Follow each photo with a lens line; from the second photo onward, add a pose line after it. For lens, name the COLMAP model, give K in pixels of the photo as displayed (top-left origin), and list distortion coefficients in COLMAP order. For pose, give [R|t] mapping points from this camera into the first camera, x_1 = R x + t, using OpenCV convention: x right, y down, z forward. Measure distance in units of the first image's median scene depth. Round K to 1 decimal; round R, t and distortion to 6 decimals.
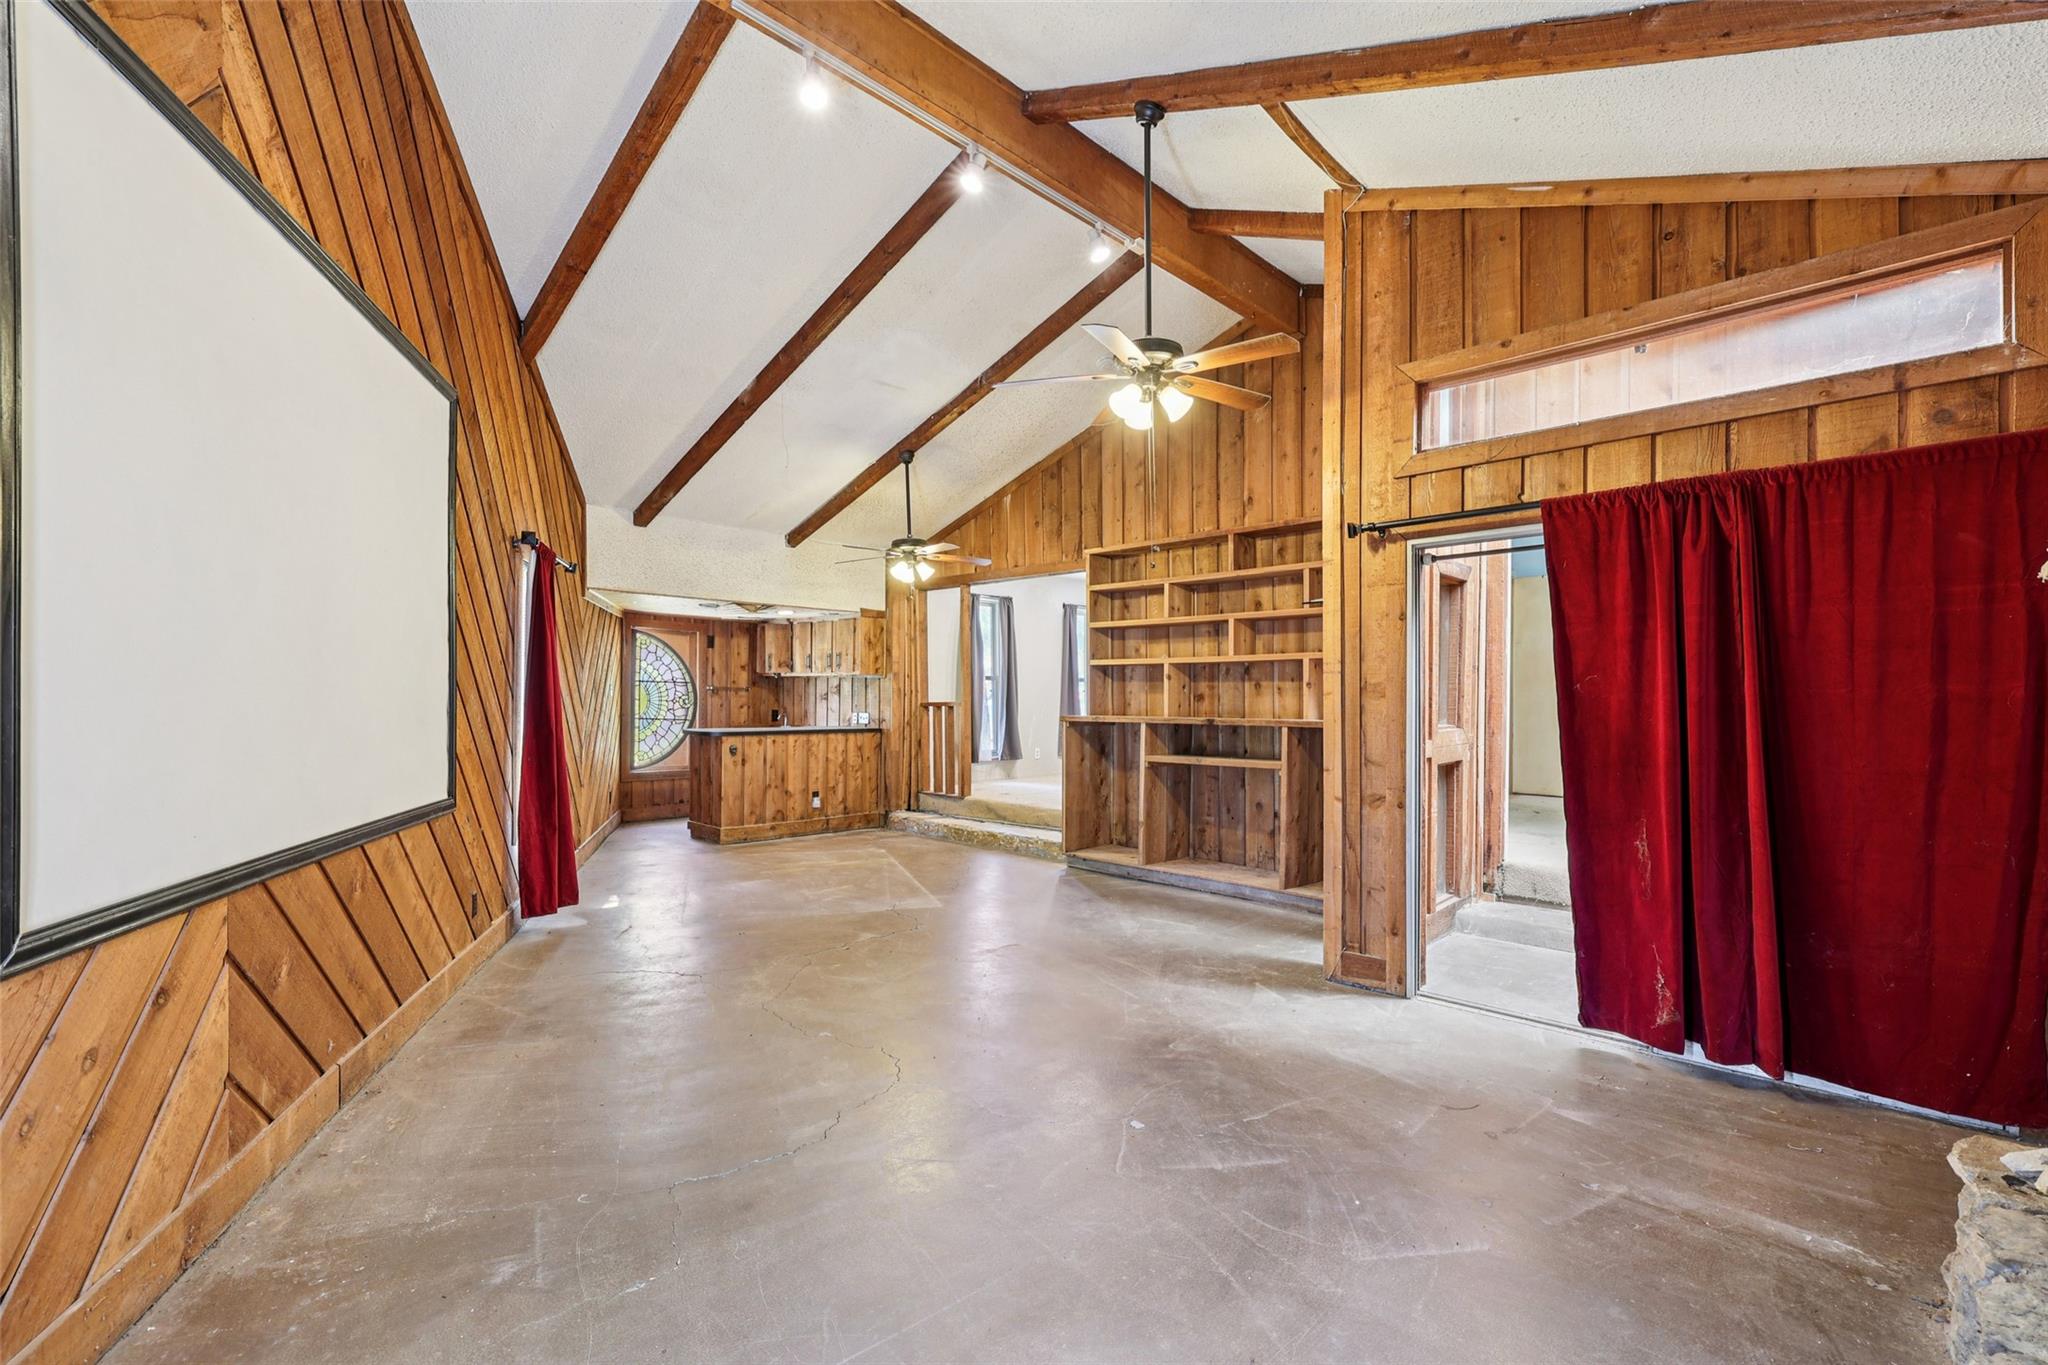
lens RADIAL K [[870.6, 0, 1022.1], [0, 870.6, 685.7], [0, 0, 1]] dist [0.001355, 0.001006]
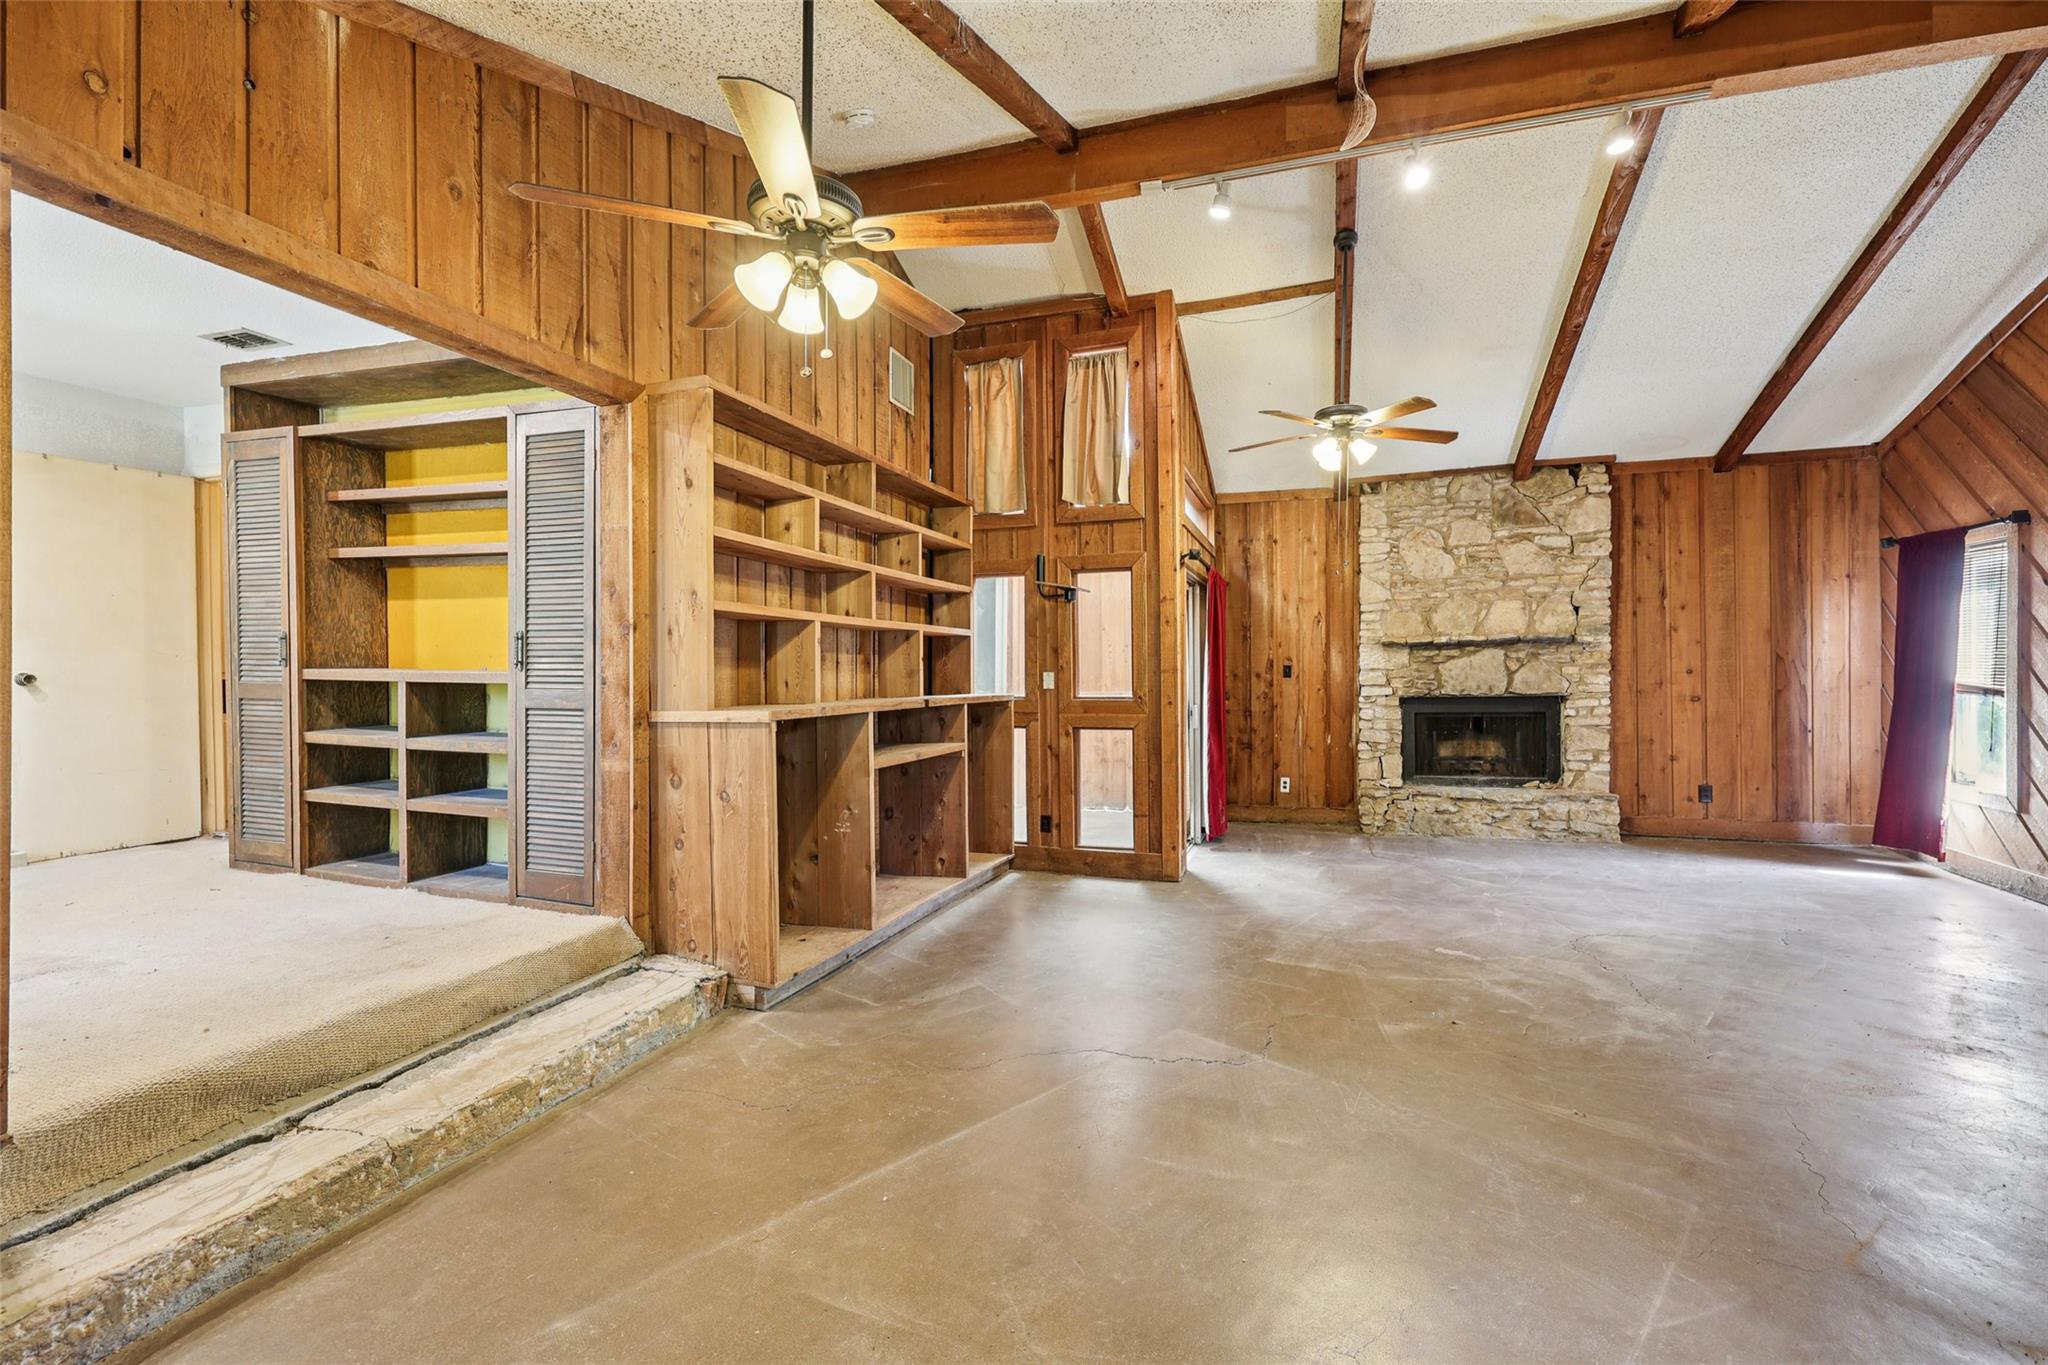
lens RADIAL K [[870.6, 0, 1027.5], [0, 870.6, 681.5], [0, 0, 1]] dist [0.001355, 0.001006]
pose [[-0.422255, -0.005285, 0.906462, -0.740010], [-0.004582, 0.999983, 0.003696, 0.023776], [-0.906465, -0.002593, -0.422272, 1.719421]]
